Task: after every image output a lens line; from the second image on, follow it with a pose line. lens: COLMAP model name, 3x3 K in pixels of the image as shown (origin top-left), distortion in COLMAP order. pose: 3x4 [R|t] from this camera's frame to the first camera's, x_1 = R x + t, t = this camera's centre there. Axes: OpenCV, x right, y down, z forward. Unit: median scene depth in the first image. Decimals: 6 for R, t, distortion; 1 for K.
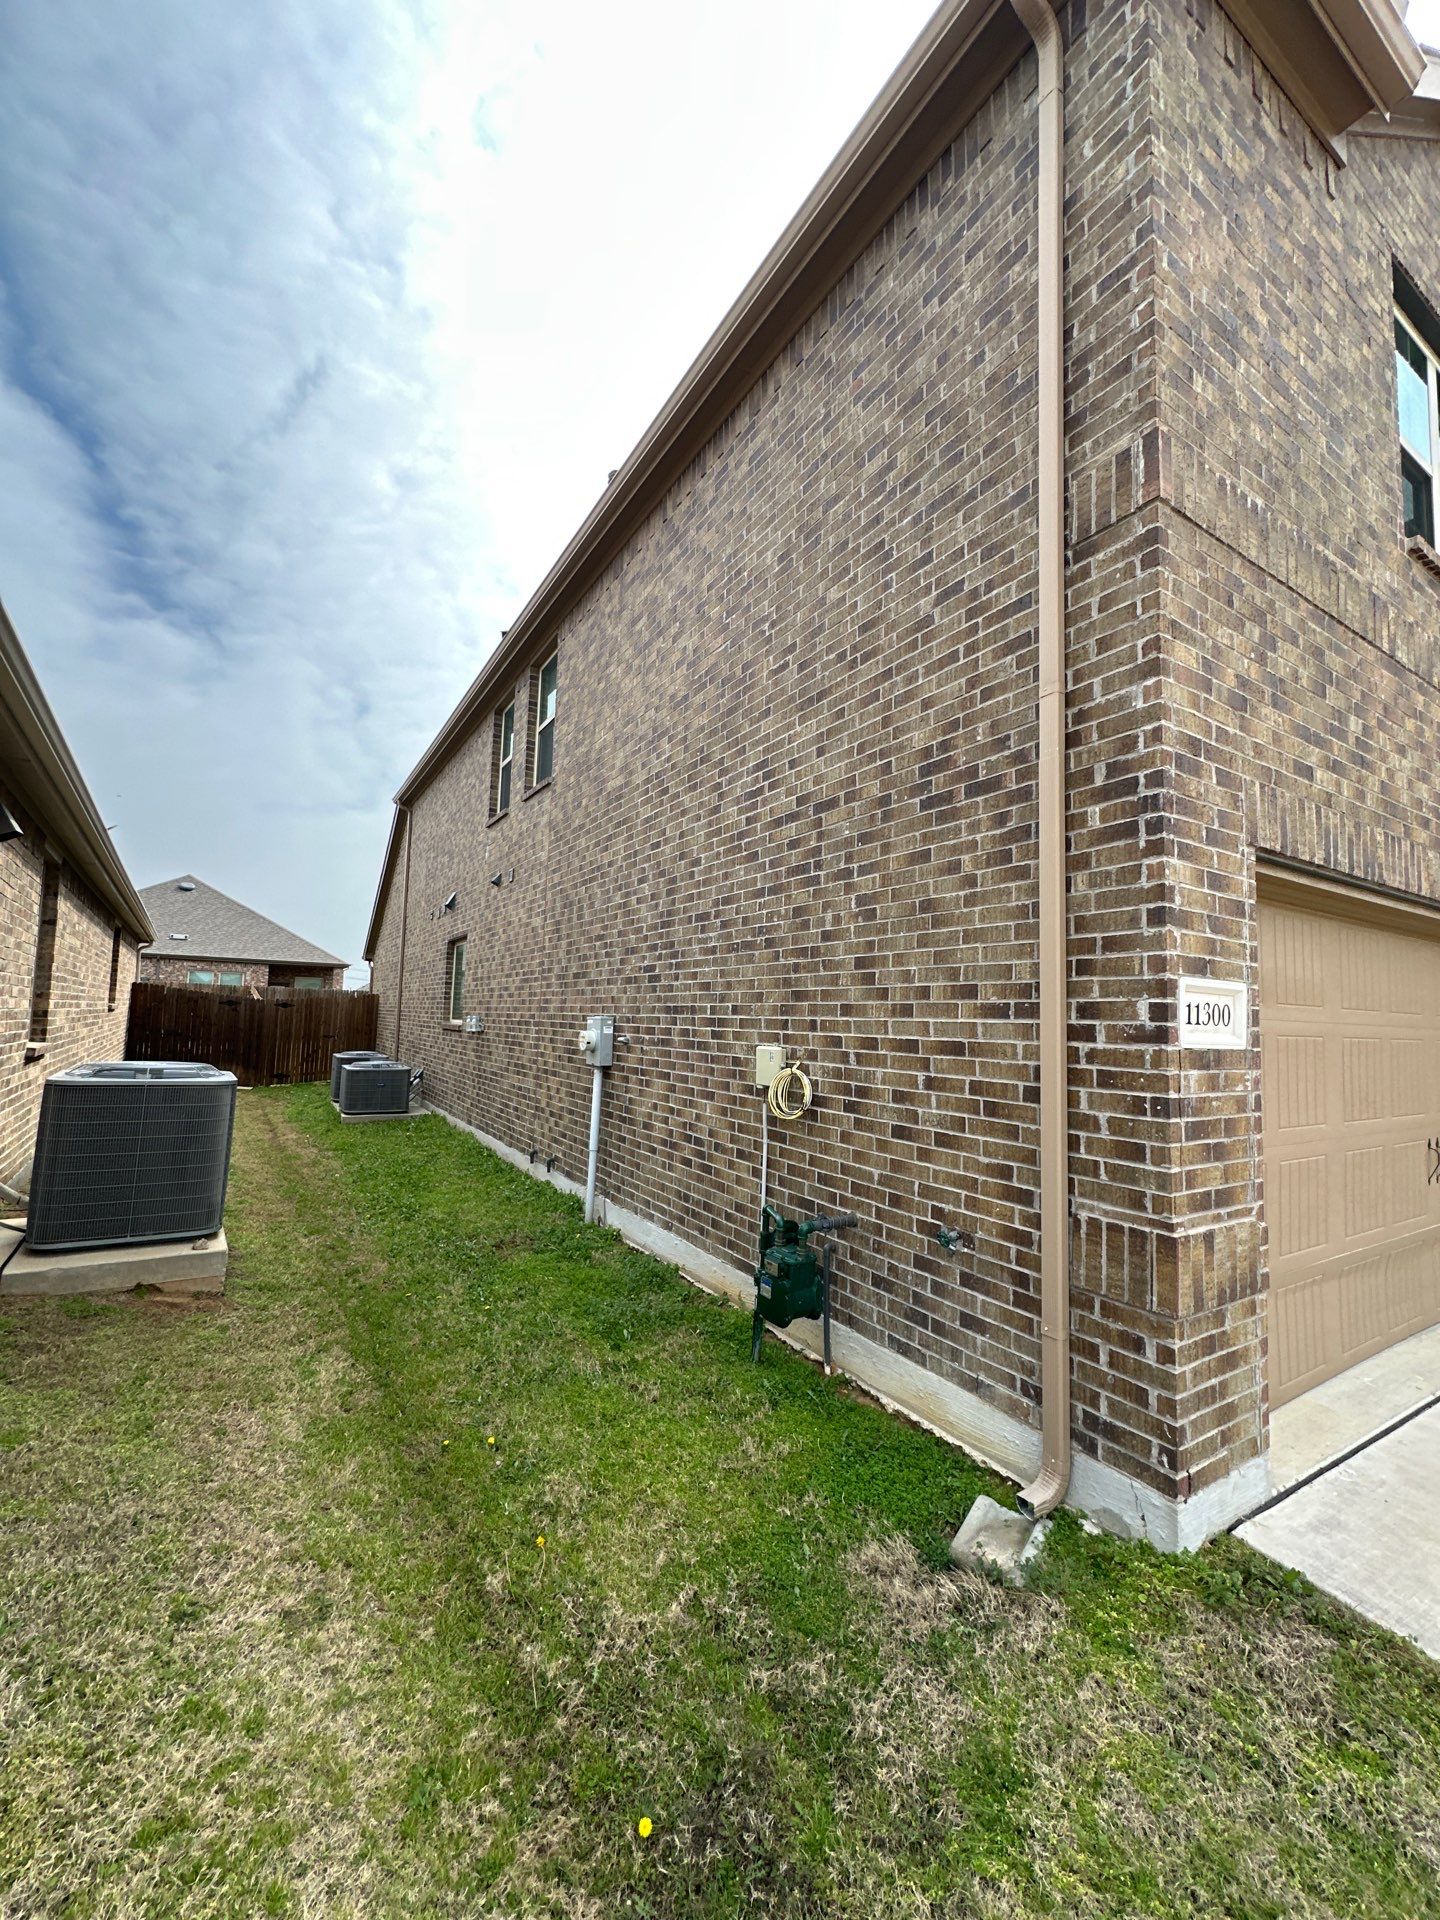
lens RADIAL K [[773.0, 0, 720.0], [0, 773.0, 960.0], [0, 0, 1]] dist [-0.003693, 0.000472]
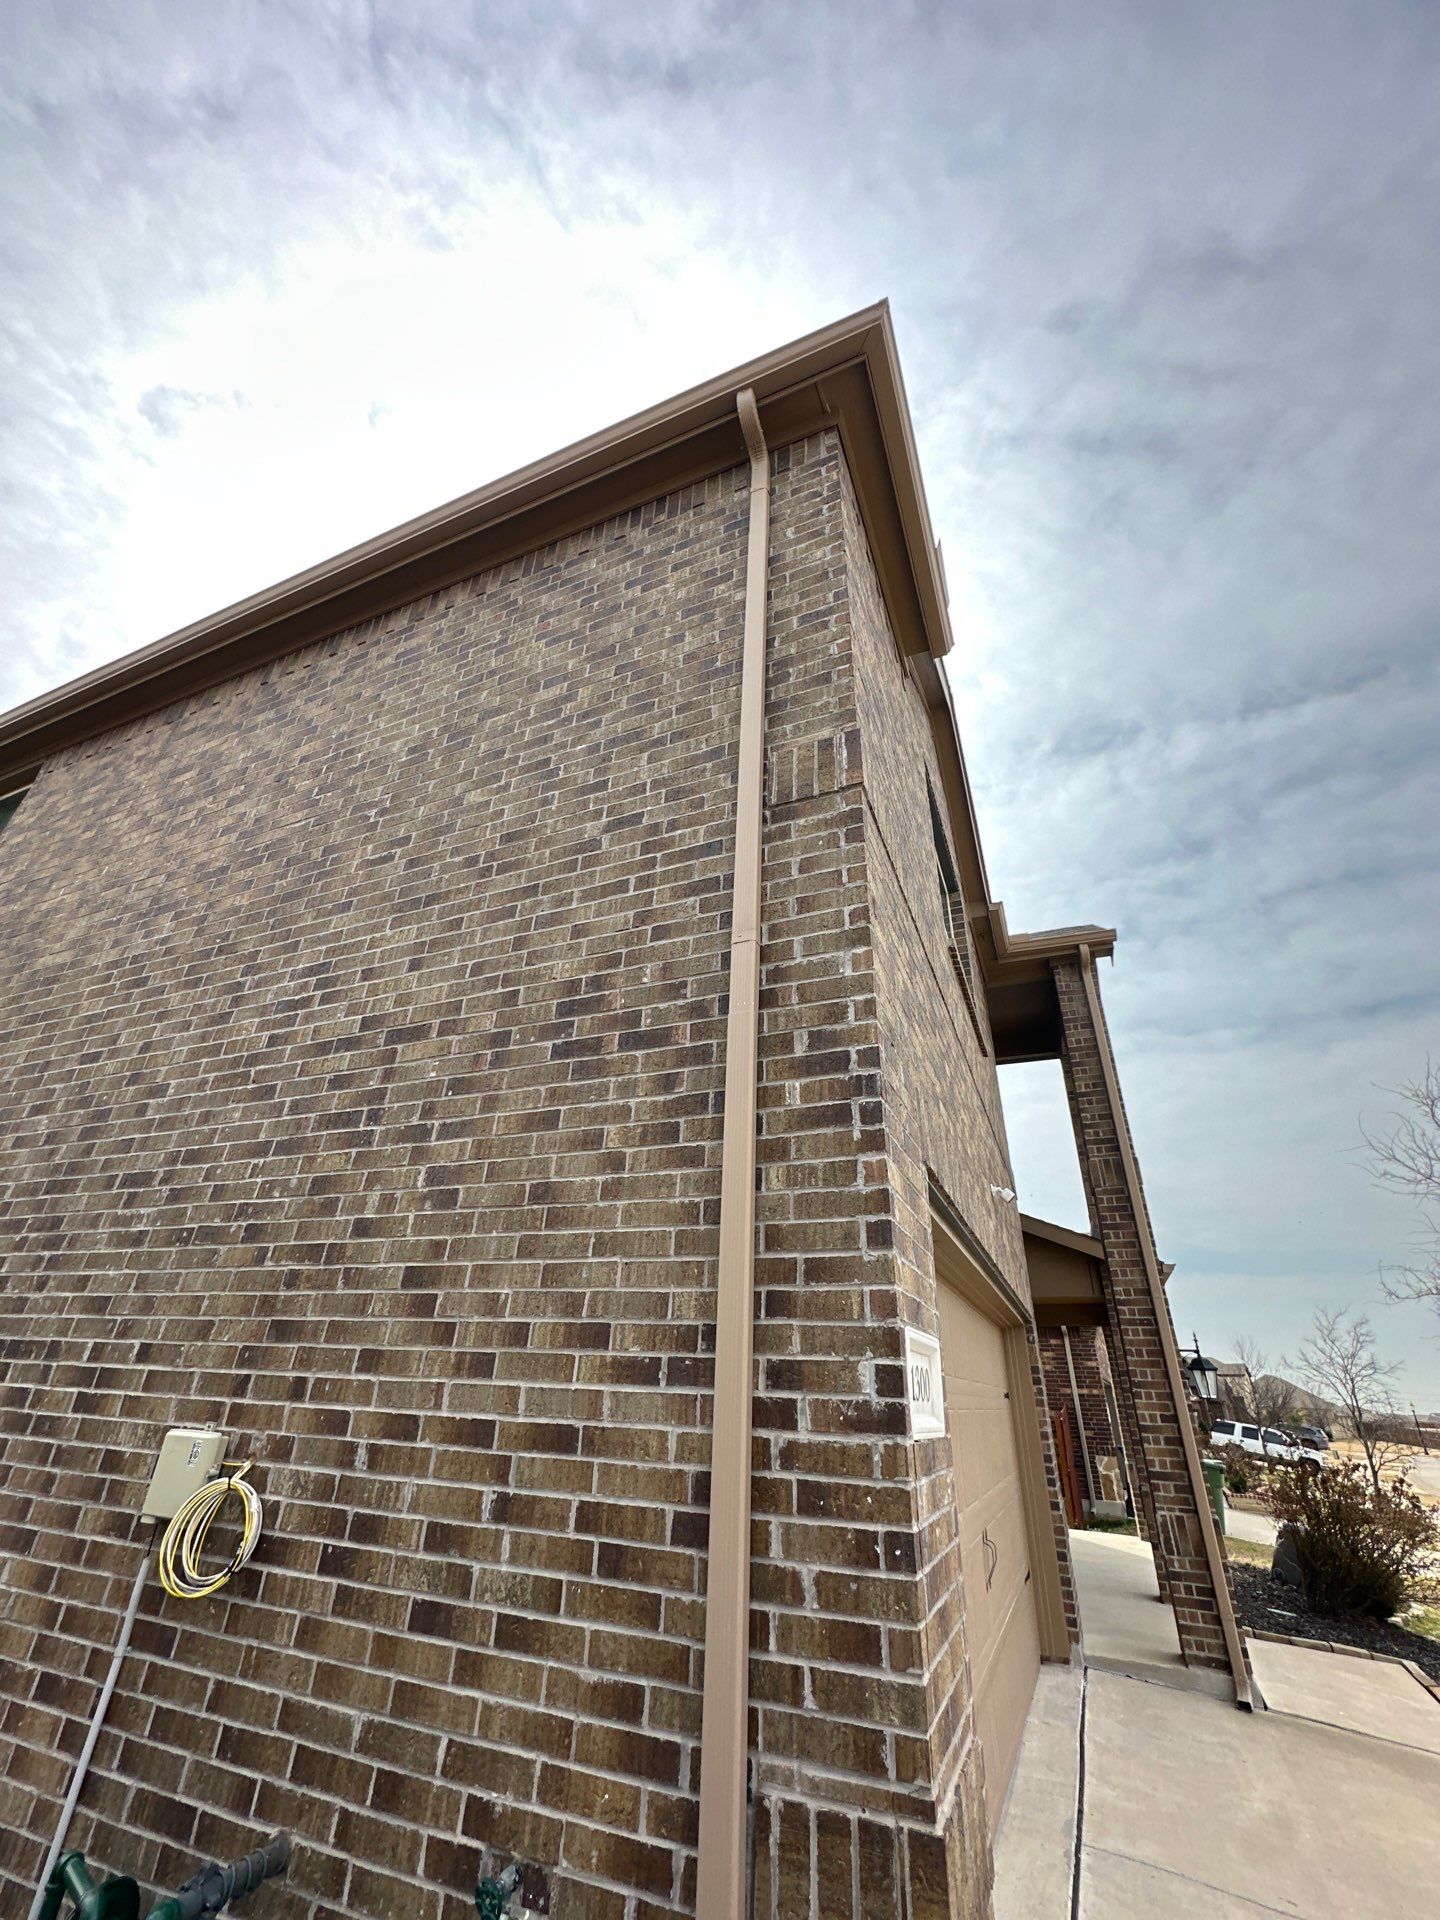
lens RADIAL K [[773.0, 0, 720.0], [0, 773.0, 960.0], [0, 0, 1]] dist [-0.003693, 0.000472]
pose [[0.815684, 0.288973, 0.501152, -0.003863], [-0.063235, 0.905647, -0.419290, 0.019169], [-0.575031, 0.310318, 0.756995, 0.332161]]
